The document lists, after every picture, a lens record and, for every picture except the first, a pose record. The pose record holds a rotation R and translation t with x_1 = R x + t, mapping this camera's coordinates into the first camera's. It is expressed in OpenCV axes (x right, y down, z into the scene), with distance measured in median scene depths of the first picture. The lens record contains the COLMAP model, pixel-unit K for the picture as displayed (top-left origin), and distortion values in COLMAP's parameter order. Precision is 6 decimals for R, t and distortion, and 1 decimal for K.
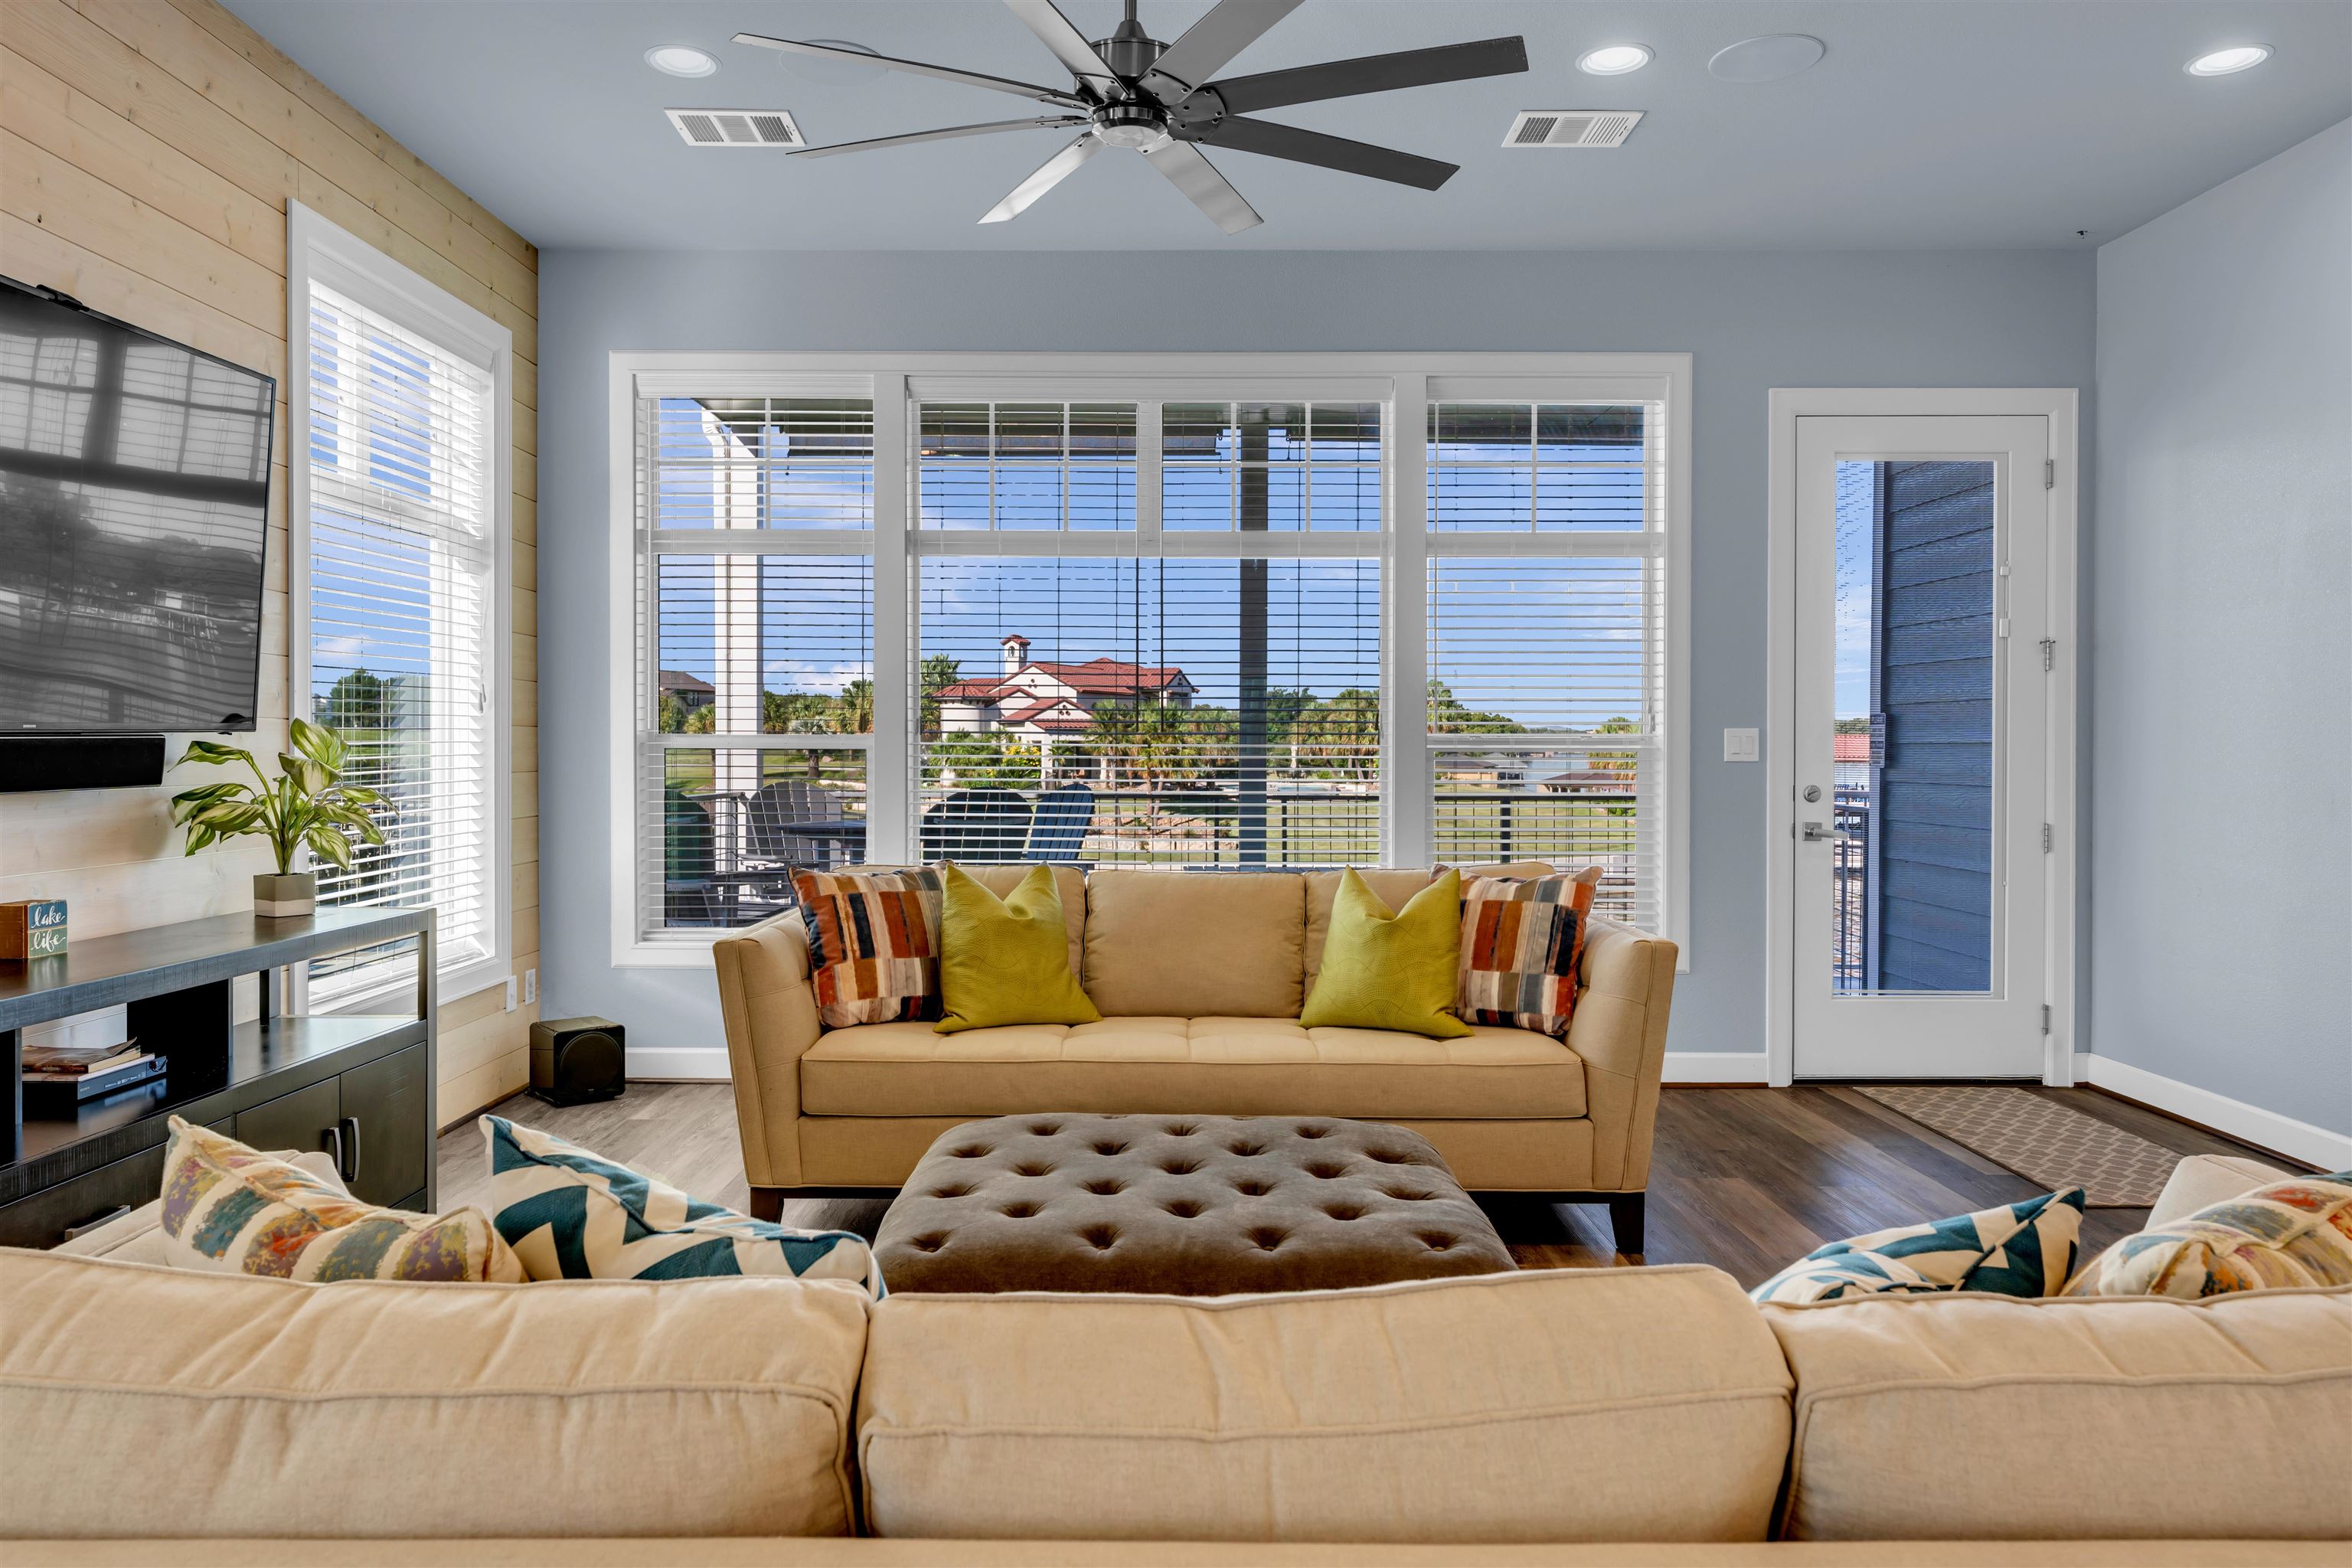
lens RADIAL K [[1545.7, 0, 1178.2], [0, 1545.7, 764.8], [0, 0, 1]] dist [-0.005757, 0.000947]
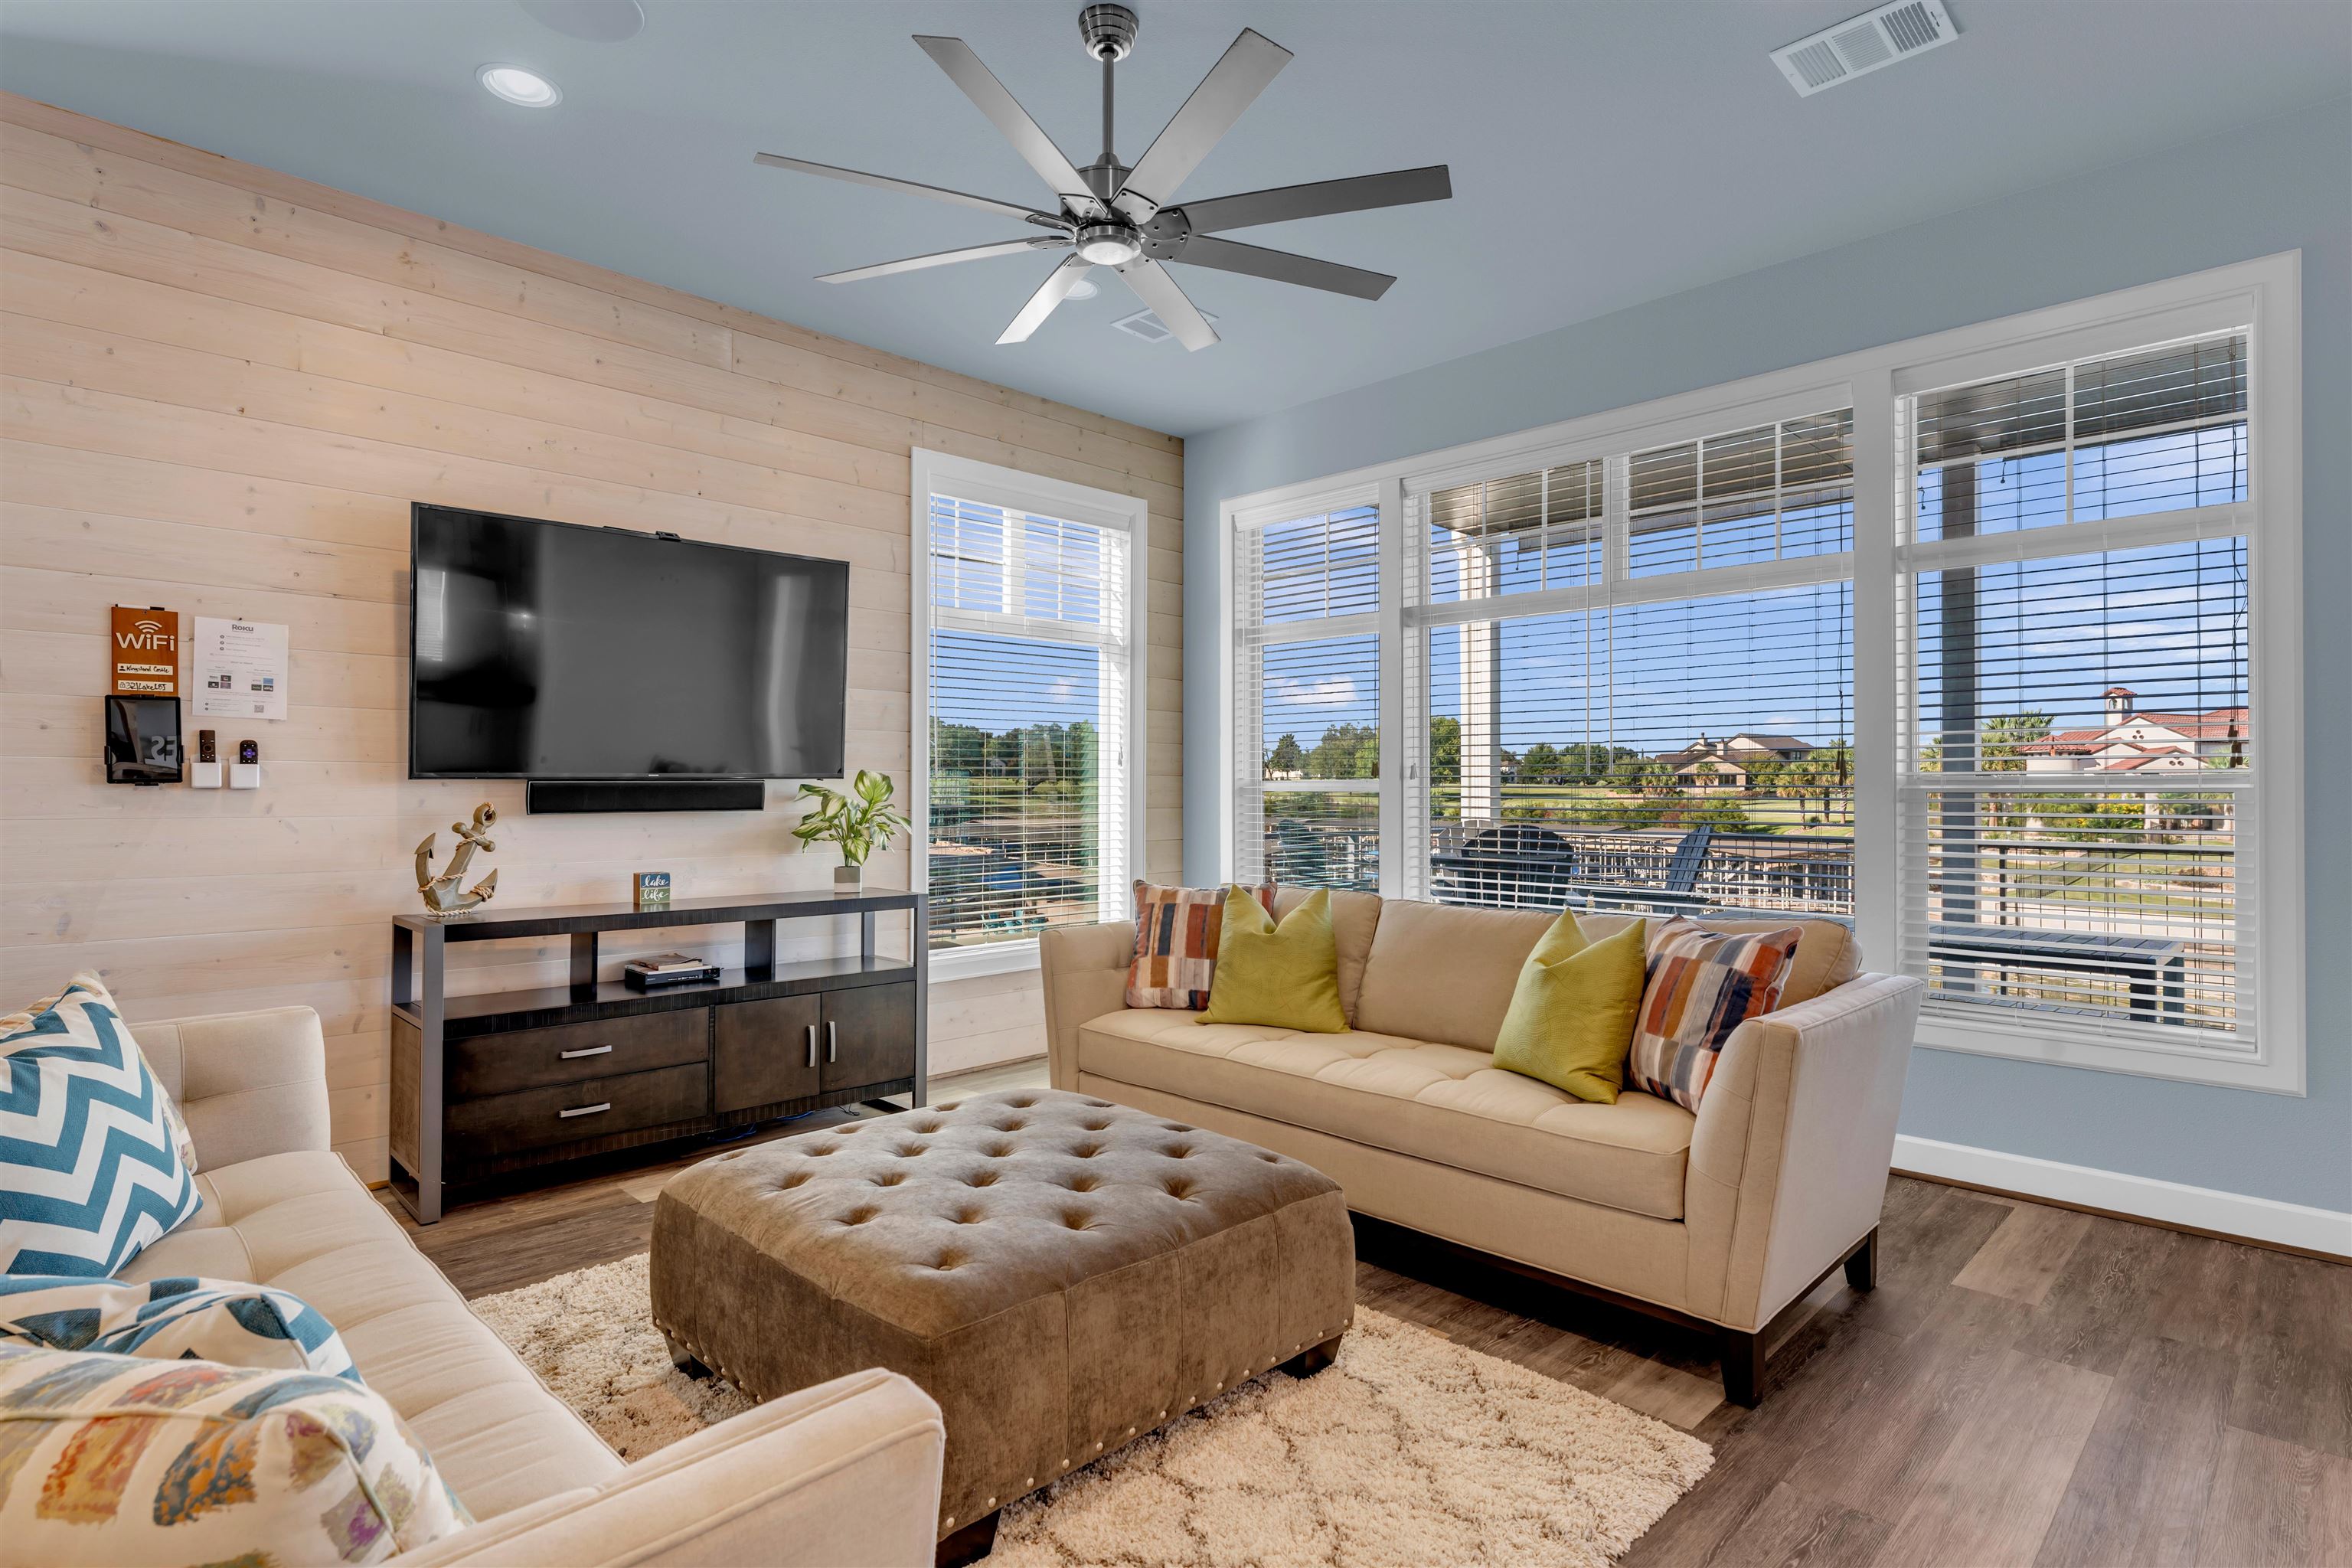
lens RADIAL K [[1203.1, 0, 1180.1], [0, 1203.1, 787.0], [0, 0, 1]] dist [-0.006738, -0.000708]
pose [[0.705959, -0.005395, -0.708232, 0.497580], [-0.009410, 0.999811, -0.016996, 0.005069], [0.708190, 0.018663, 0.705775, 0.317607]]
